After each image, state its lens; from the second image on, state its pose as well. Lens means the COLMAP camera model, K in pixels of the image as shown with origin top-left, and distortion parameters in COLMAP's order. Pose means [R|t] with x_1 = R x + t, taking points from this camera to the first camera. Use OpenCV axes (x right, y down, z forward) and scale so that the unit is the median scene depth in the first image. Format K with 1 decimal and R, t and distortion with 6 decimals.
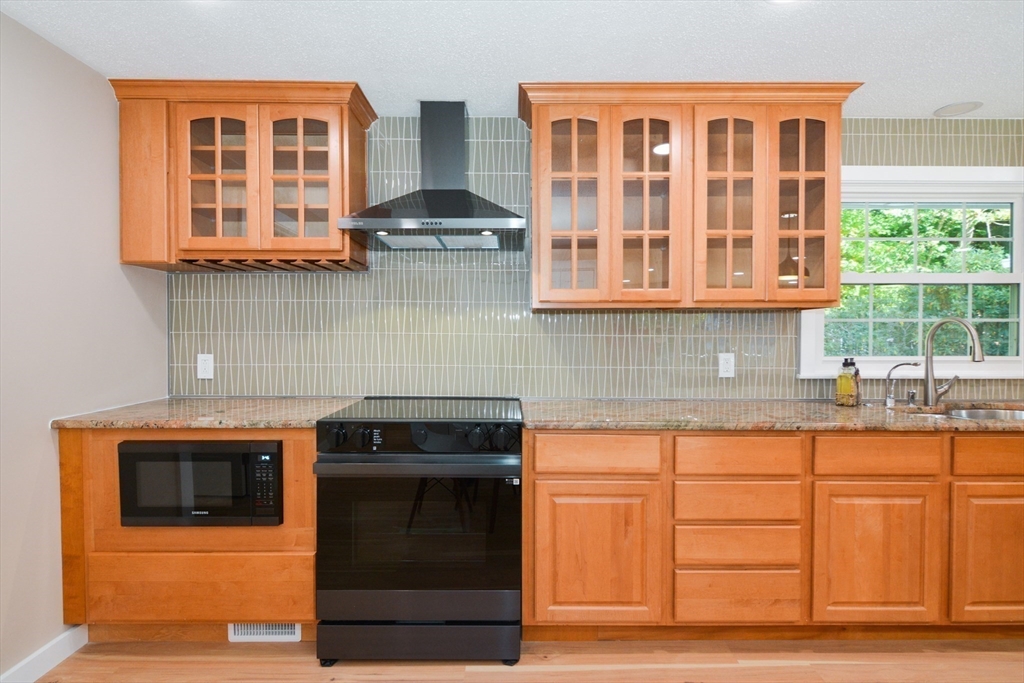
lens RADIAL K [[504.4, 0, 512.0], [0, 504.4, 341.5], [0, 0, 1]] dist [-0.000838, -0.000374]
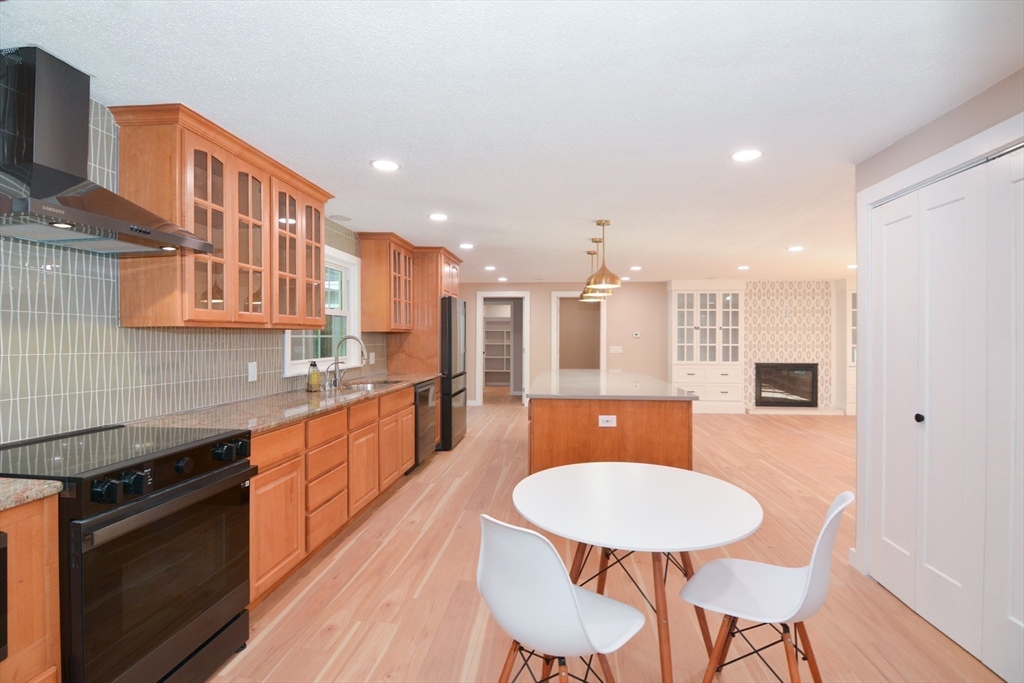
lens RADIAL K [[500.1, 0, 516.6], [0, 500.1, 337.6], [0, 0, 1]] dist [-0.001094, -0.015147]
pose [[0.093261, -0.001860, 0.995640, -0.887666], [0.019103, 0.999818, 0.000078, -0.030971], [-0.995458, 0.019012, 0.093280, 0.243864]]
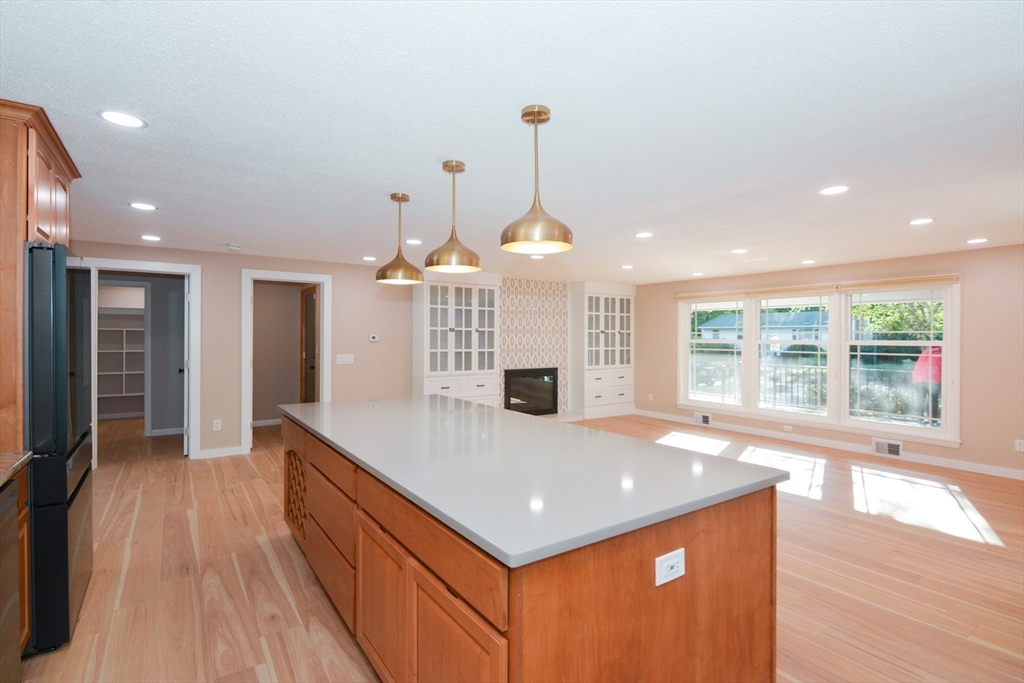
lens RADIAL K [[499.7, 0, 516.5], [0, 499.7, 338.0], [0, 0, 1]] dist [0.010427, -0.015130]
pose [[-0.567649, -0.004978, 0.823256, 0.311053], [0.014319, 0.999771, 0.015919, -0.070352], [-0.823146, 0.020824, -0.567447, 0.639131]]
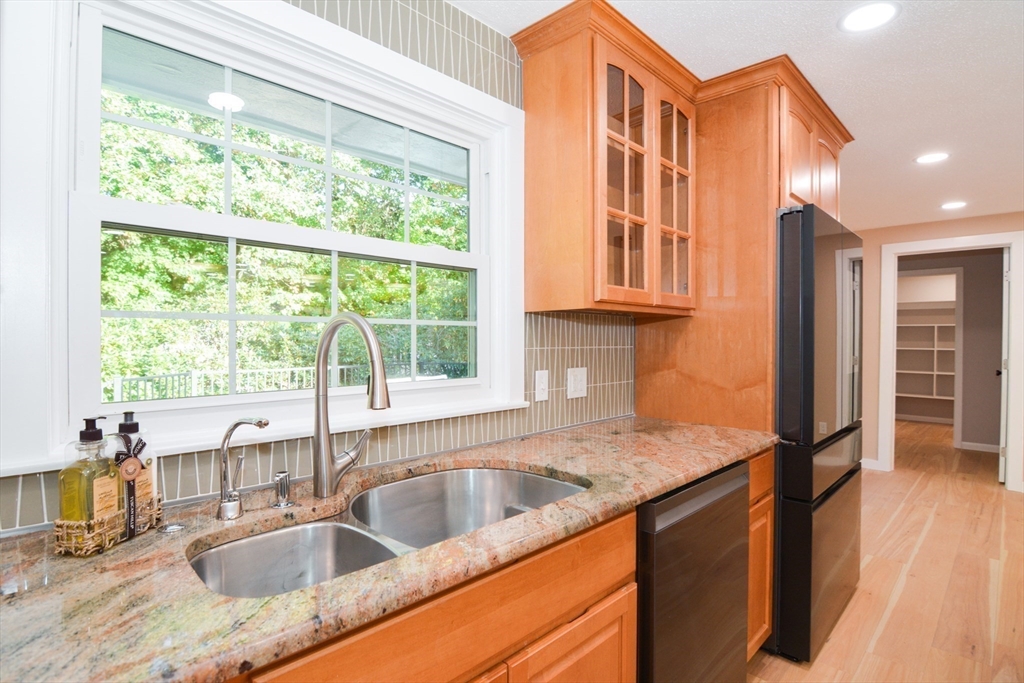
lens RADIAL K [[502.0, 0, 527.3], [0, 502.0, 342.1], [0, 0, 1]] dist [-0.000033, -0.012017]
pose [[0.695591, -0.003262, 0.718431, 0.671725], [0.010354, 0.999931, -0.005484, -0.016217], [-0.718364, 0.011253, 0.695577, 0.569652]]
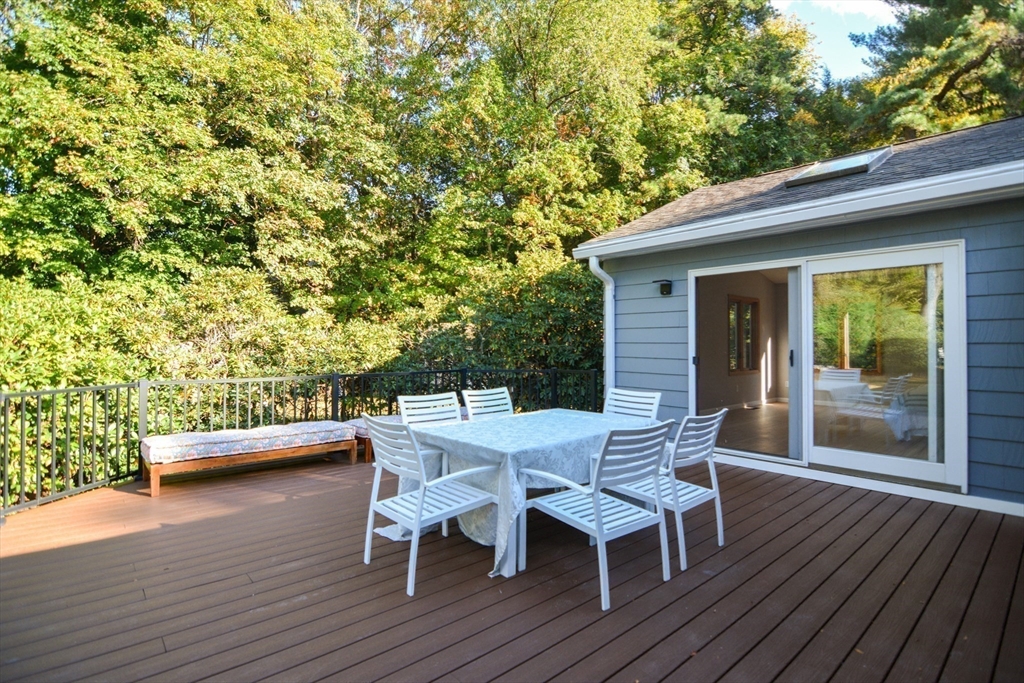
lens RADIAL K [[500.1, 0, 516.6], [0, 500.1, 337.6], [0, 0, 1]] dist [-0.001094, -0.015147]
pose [[0.747654, 0.013708, 0.663947, 1.265852], [0.015648, 0.999146, -0.038249, 0.051294], [-0.663905, 0.038987, 0.746800, 1.624831]]
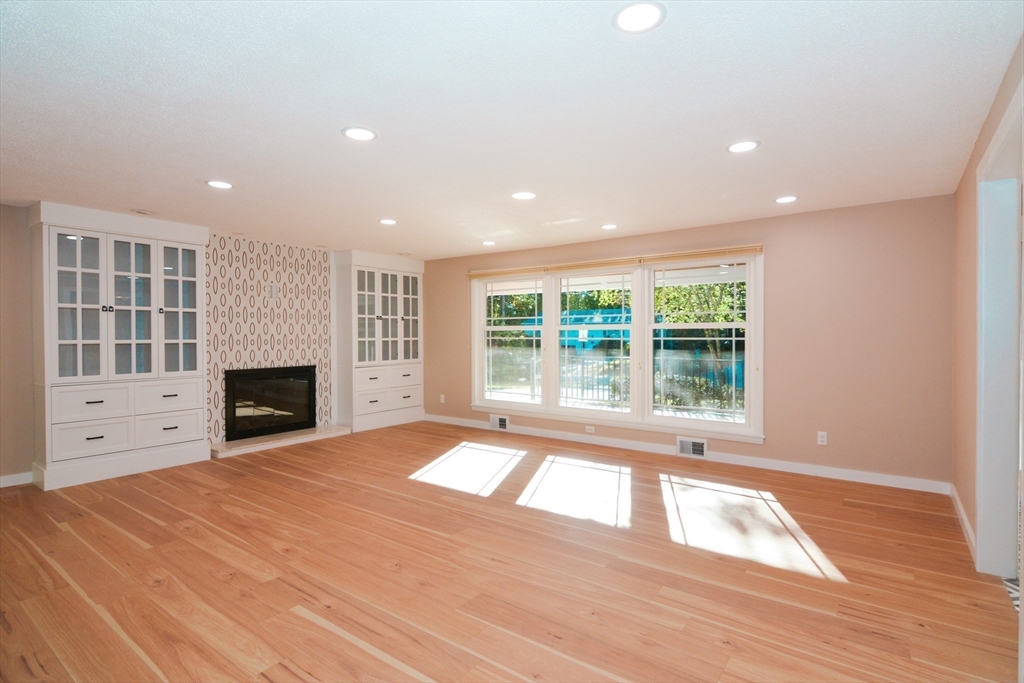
lens RADIAL K [[503.8, 0, 523.5], [0, 503.8, 339.1], [0, 0, 1]] dist [0.001902, -0.009010]
pose [[-0.812486, -0.003766, 0.582969, 0.646475], [0.014965, 0.999515, 0.027313, 0.010639], [-0.582789, 0.030916, -0.812035, -0.140161]]
